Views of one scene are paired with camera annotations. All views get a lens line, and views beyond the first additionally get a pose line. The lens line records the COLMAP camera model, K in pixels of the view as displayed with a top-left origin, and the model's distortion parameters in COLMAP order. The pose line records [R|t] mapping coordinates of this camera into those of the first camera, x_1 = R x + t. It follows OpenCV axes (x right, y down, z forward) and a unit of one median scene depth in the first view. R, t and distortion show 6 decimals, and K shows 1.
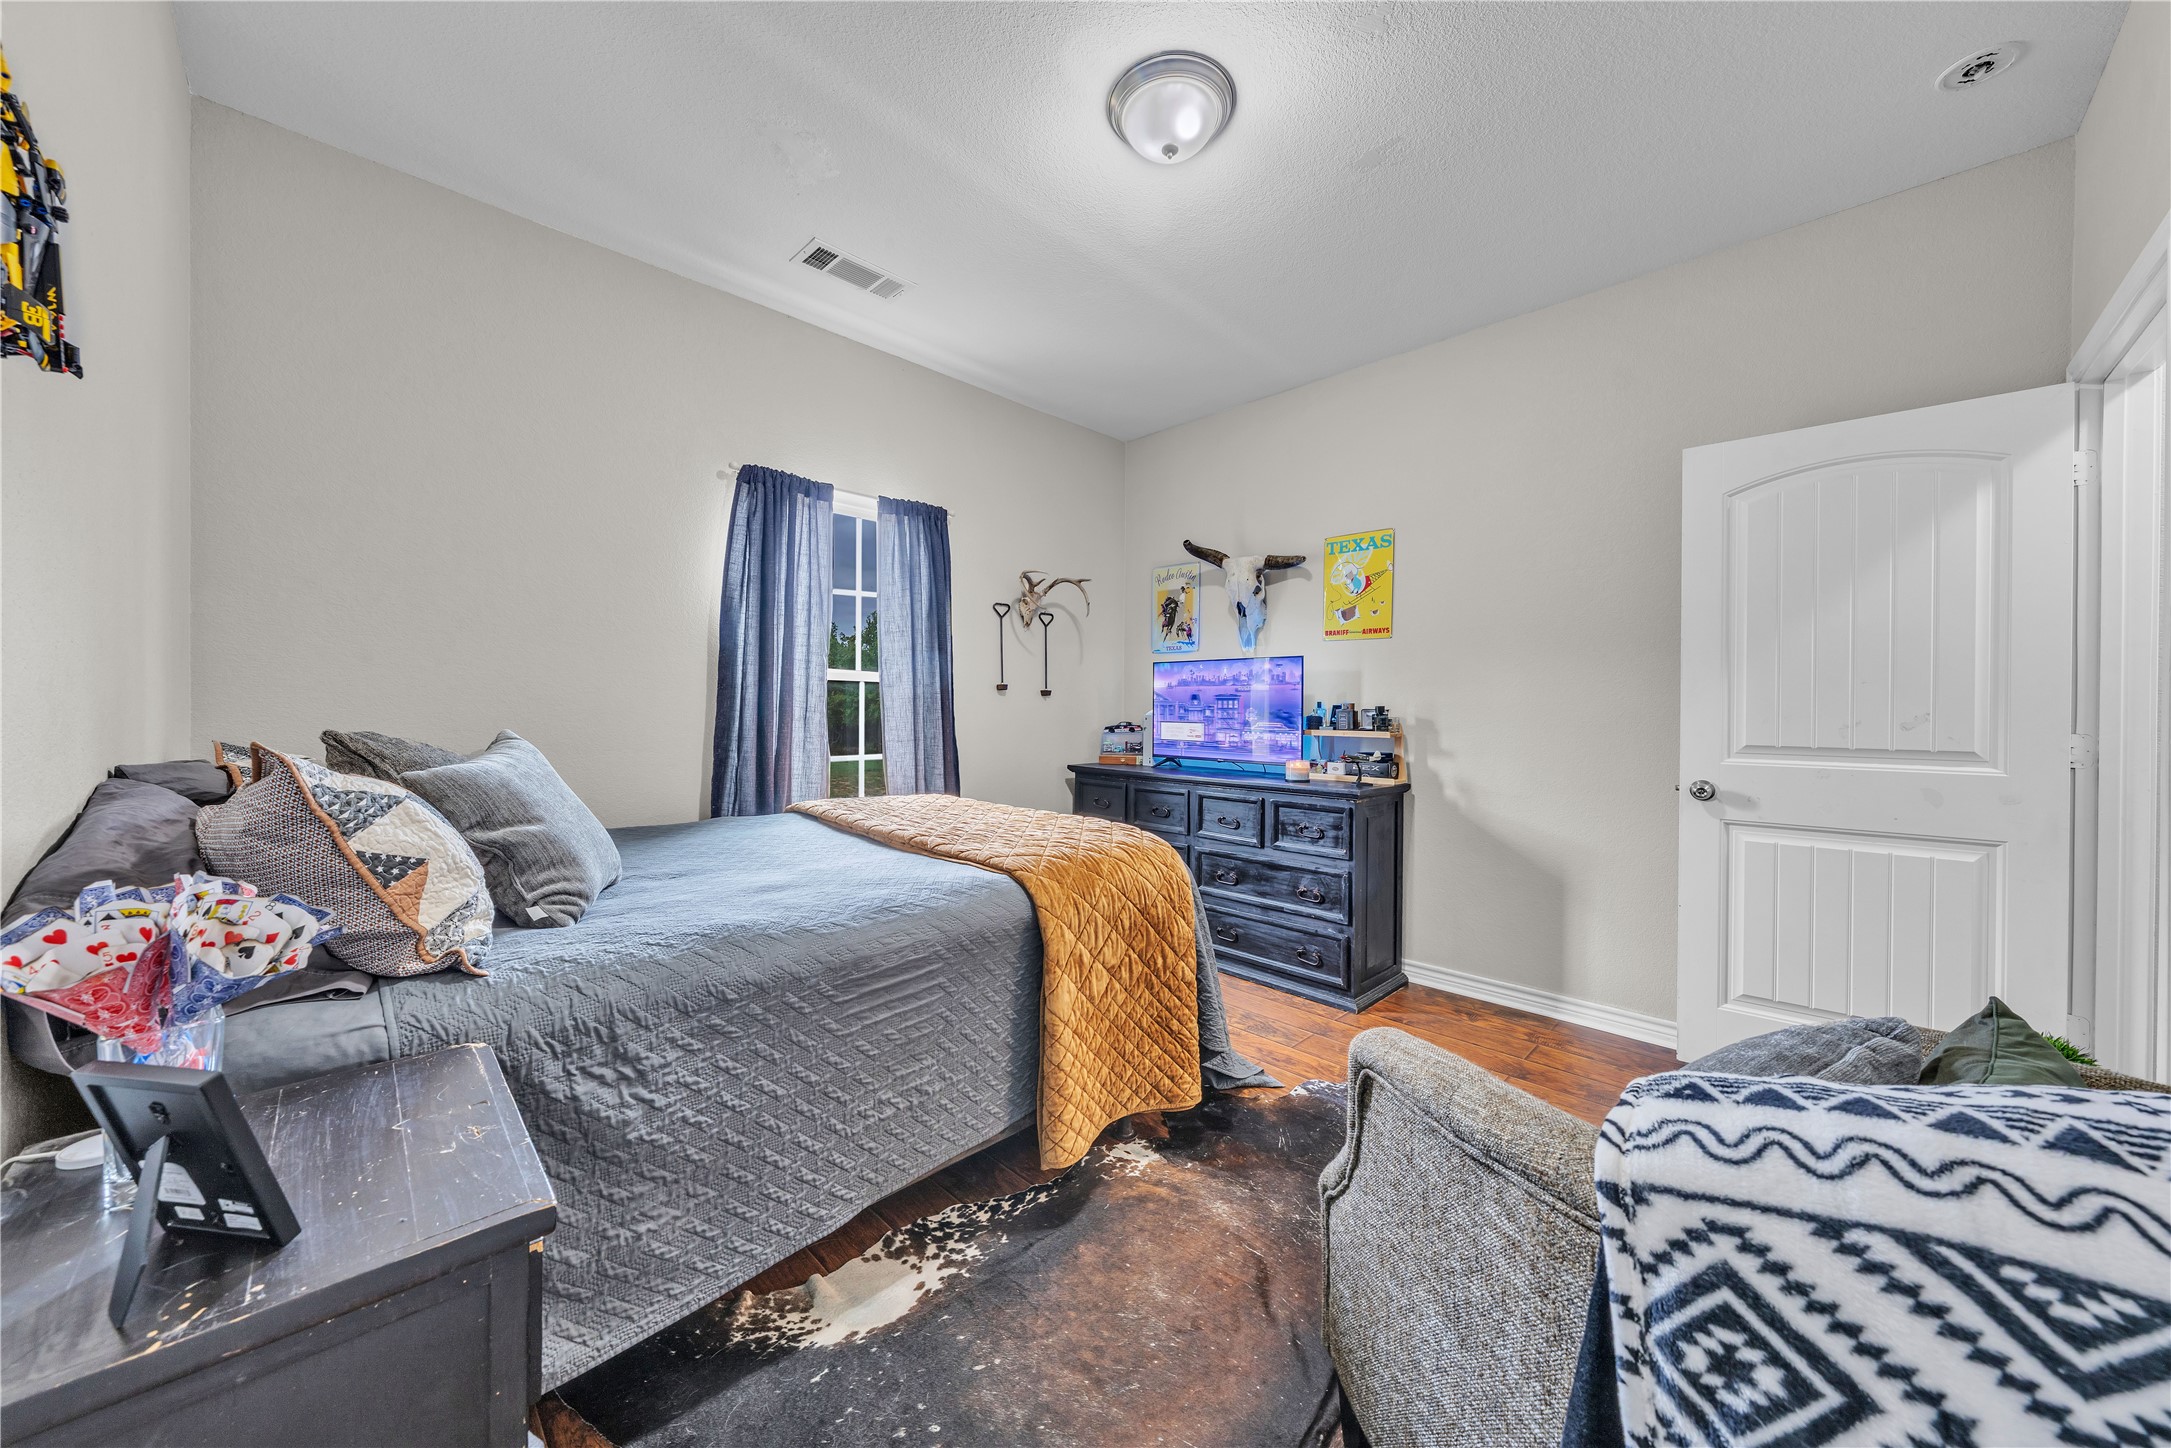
lens RADIAL K [[747.2, 0, 1092.5], [0, 747.2, 711.4], [0, 0, 1]] dist [-0.000181, 0.000011]
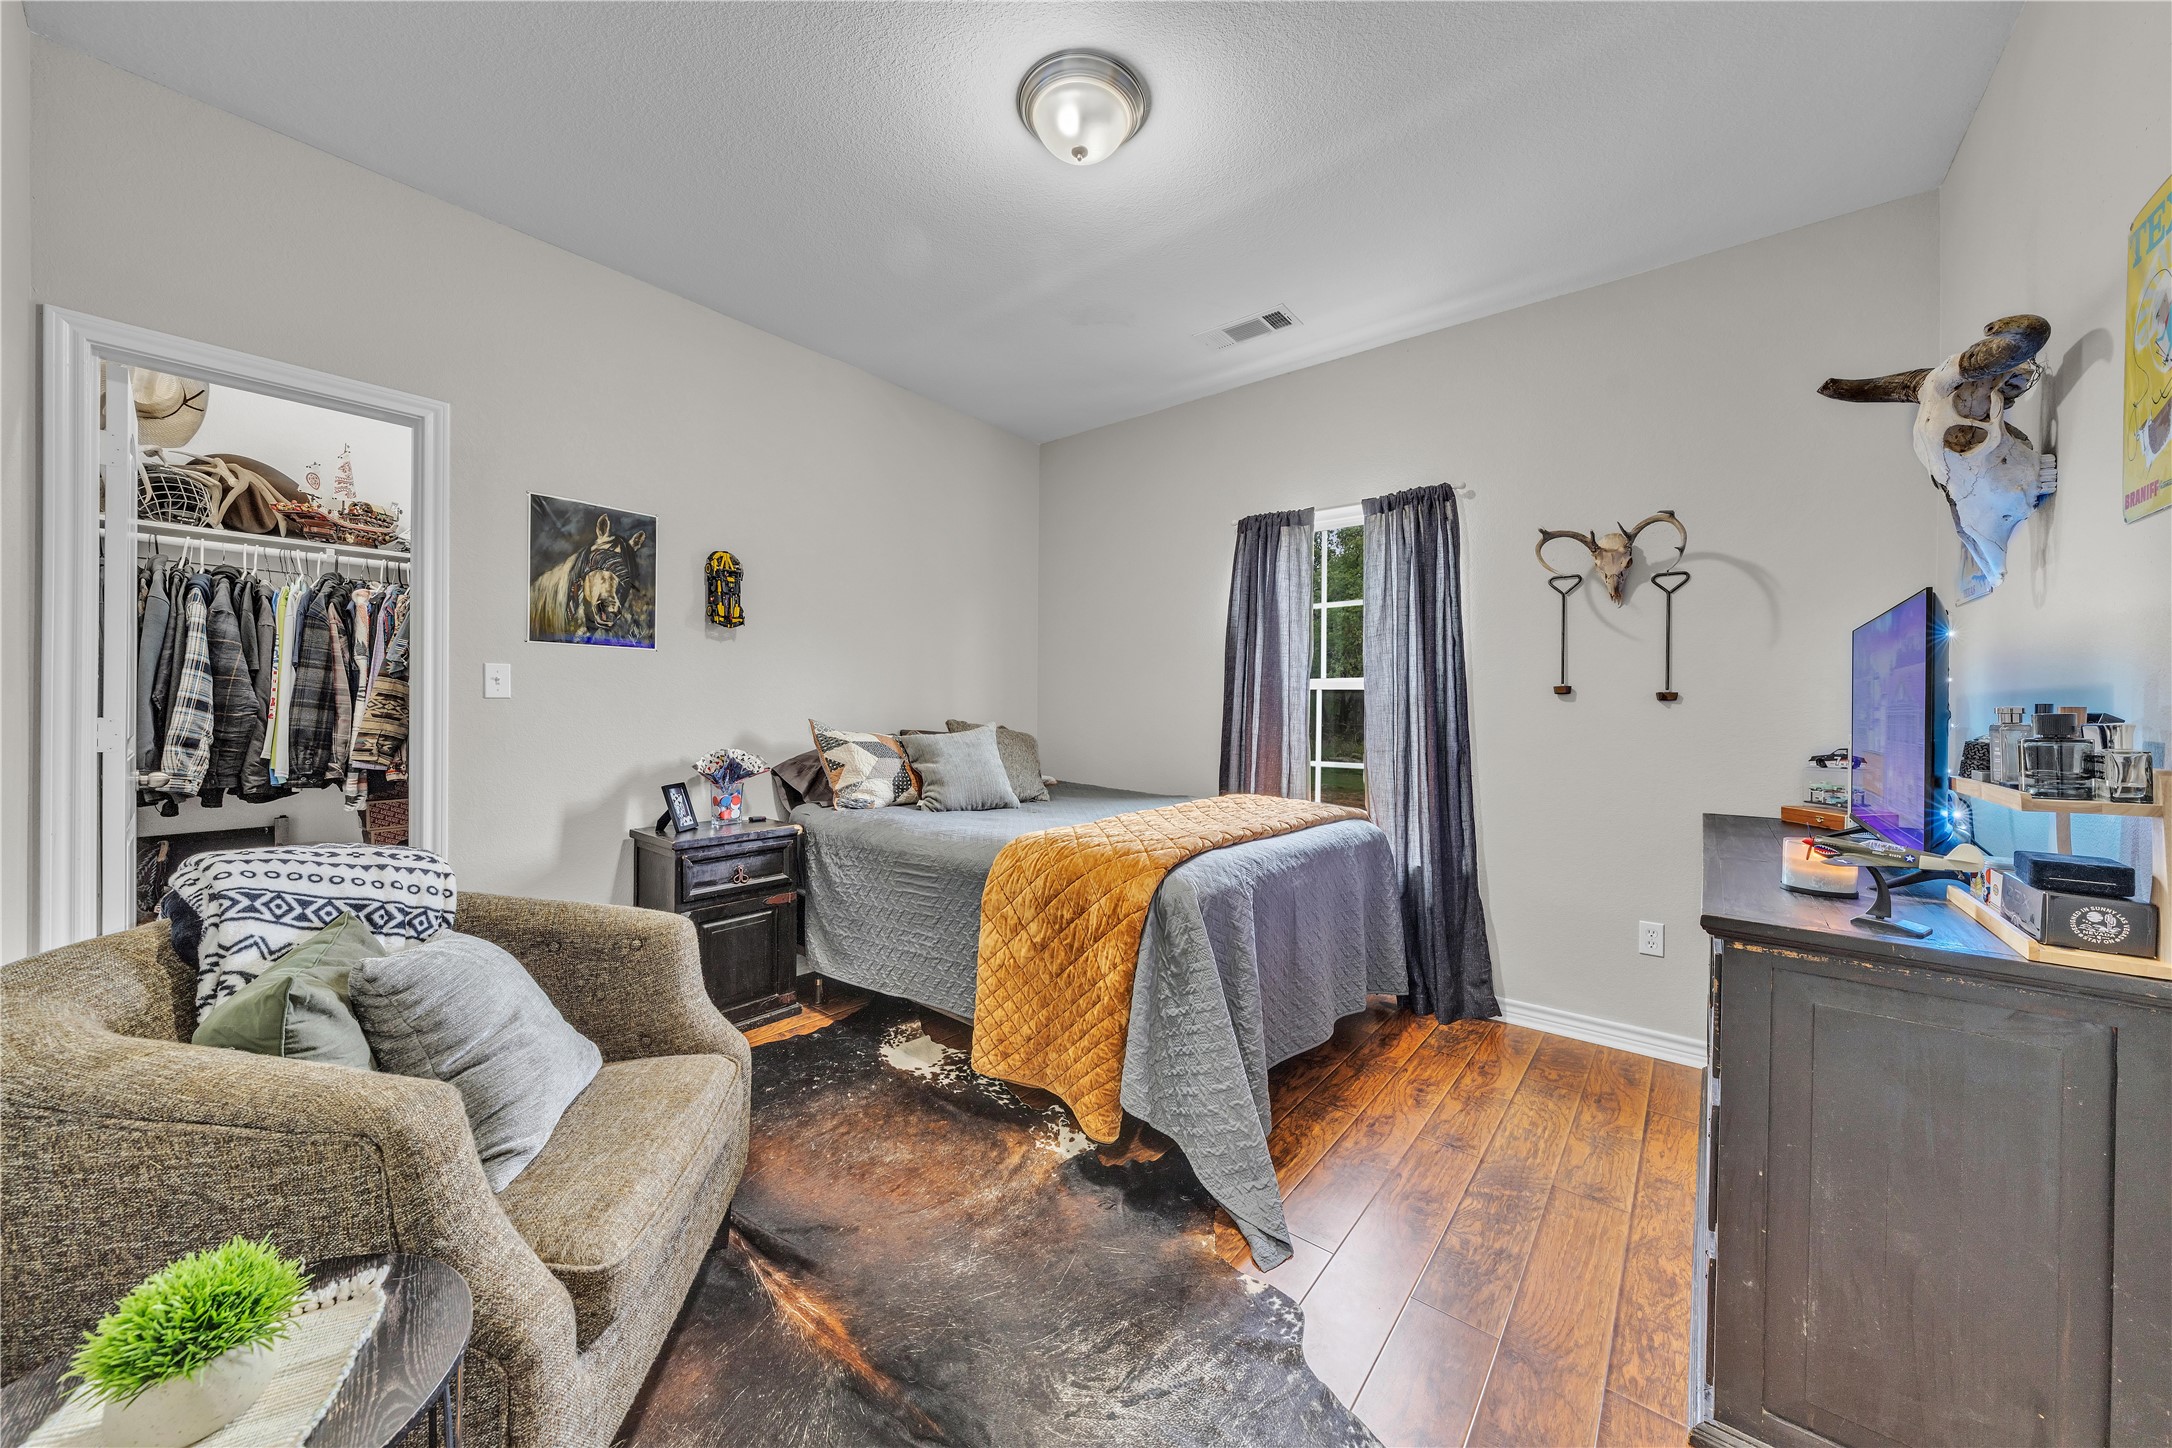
lens RADIAL K [[747.6, 0, 1095.2], [0, 747.6, 715.0], [0, 0, 1]] dist [-0.000181, 0.000011]
pose [[0.114986, 0.000906, -0.993367, 0.682754], [-0.018310, 0.999832, -0.001208, 0.001309], [0.993198, 0.018328, 0.114983, 0.571031]]
